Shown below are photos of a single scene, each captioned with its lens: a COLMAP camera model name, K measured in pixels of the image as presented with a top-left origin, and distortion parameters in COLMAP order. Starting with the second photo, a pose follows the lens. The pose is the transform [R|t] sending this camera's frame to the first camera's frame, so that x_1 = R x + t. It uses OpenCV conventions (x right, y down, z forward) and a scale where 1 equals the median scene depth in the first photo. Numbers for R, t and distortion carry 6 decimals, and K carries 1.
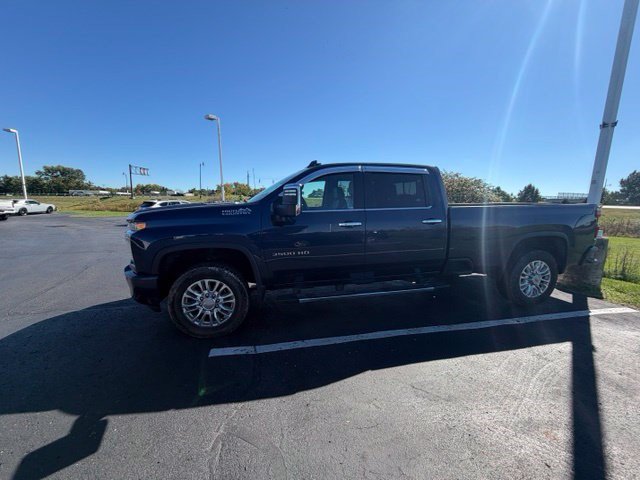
lens RADIAL K [[254.3, 0, 318.1], [0, 254.3, 242.8], [0, 0, 1]] dist [0.001568, -0.000300]
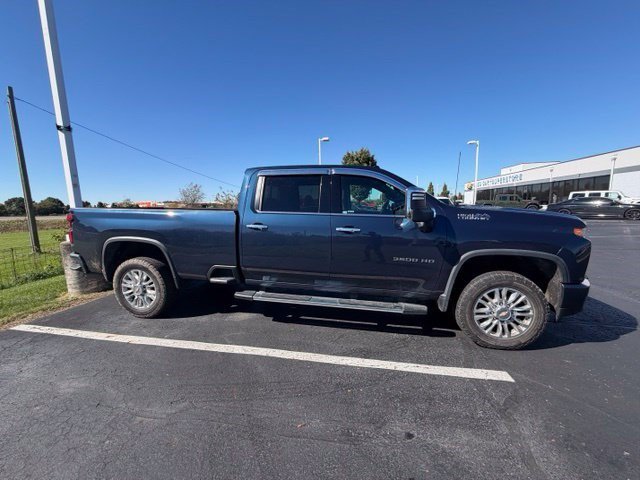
lens RADIAL K [[254.3, 0, 317.0], [0, 254.3, 240.6], [0, 0, 1]] dist [0.001568, -0.000300]
pose [[-0.921991, -0.054170, 0.383404, -0.241679], [0.060435, 0.957900, 0.280671, -0.370429], [-0.382467, 0.281947, -0.879901, 2.285330]]
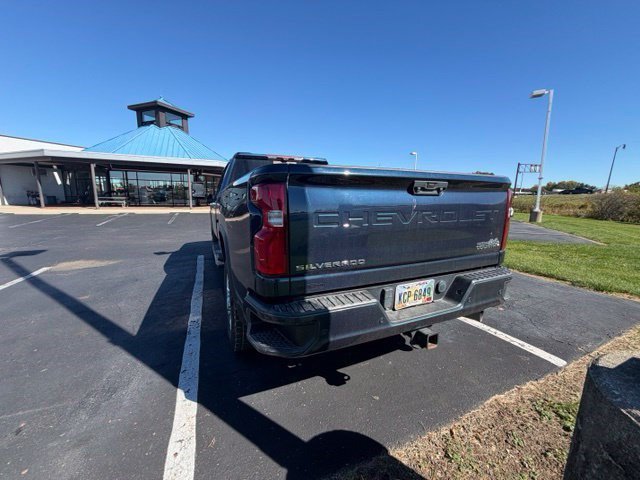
lens RADIAL K [[254.3, 0, 318.5], [0, 254.3, 241.4], [0, 0, 1]] dist [0.001568, -0.000300]
pose [[0.212836, 0.152887, -0.965053, 1.652655], [-0.157783, 0.980097, 0.120472, -0.126585], [0.964264, 0.126628, 0.232723, 1.166965]]
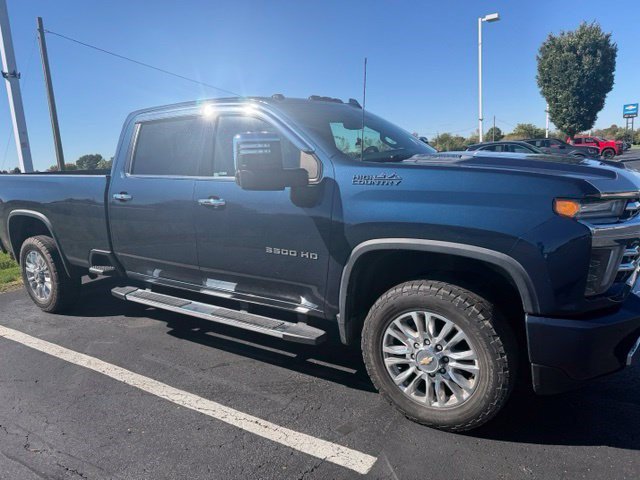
lens RADIAL K [[451.6, 0, 321.4], [0, 451.6, 240.4], [0, 0, 1]] dist [0.037428, -0.047688]
pose [[-0.697459, -0.103502, 0.709111, -0.875174], [0.154704, 0.944436, 0.290012, -0.328554], [-0.699727, 0.311974, -0.642694, 1.974881]]
